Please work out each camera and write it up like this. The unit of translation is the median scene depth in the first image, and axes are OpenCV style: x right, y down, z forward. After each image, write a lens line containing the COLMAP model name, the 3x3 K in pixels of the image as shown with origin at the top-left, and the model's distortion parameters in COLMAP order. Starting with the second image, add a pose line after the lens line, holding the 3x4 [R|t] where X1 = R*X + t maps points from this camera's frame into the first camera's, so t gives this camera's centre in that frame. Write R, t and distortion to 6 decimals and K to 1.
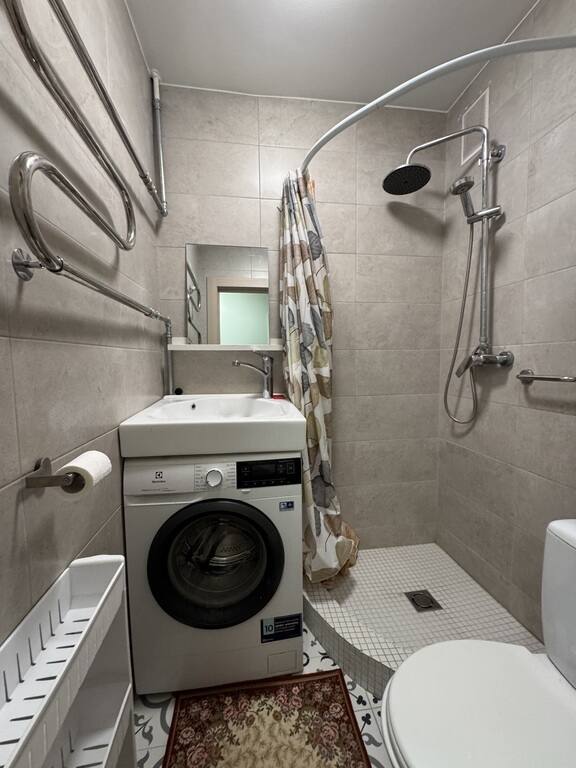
lens RADIAL K [[305.2, 0, 289.8], [0, 305.2, 384.0], [0, 0, 1]] dist [-0.002495, -0.000535]
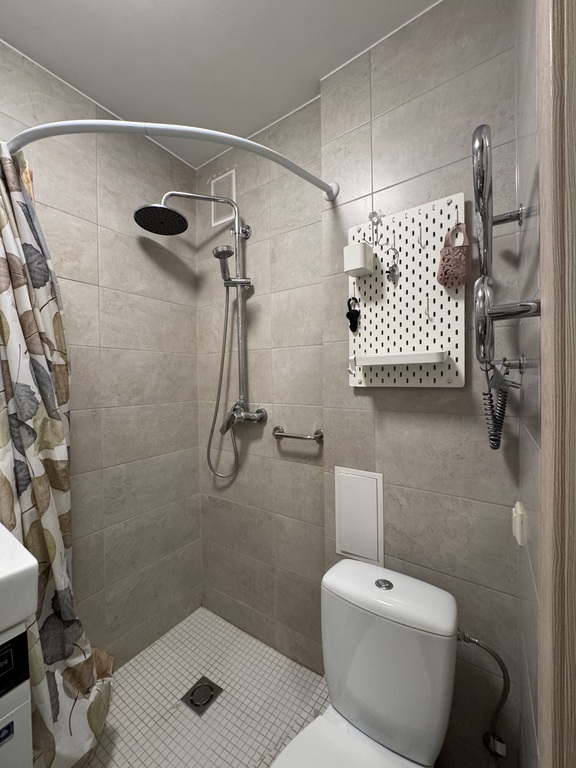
lens RADIAL K [[305.2, 0, 285.4], [0, 305.2, 383.3], [0, 0, 1]] dist [-0.002495, -0.000535]
pose [[0.677519, -0.008378, 0.735458, -0.039751], [0.060324, 0.997199, -0.044213, -0.134088], [-0.733027, 0.074321, 0.676127, 0.166079]]
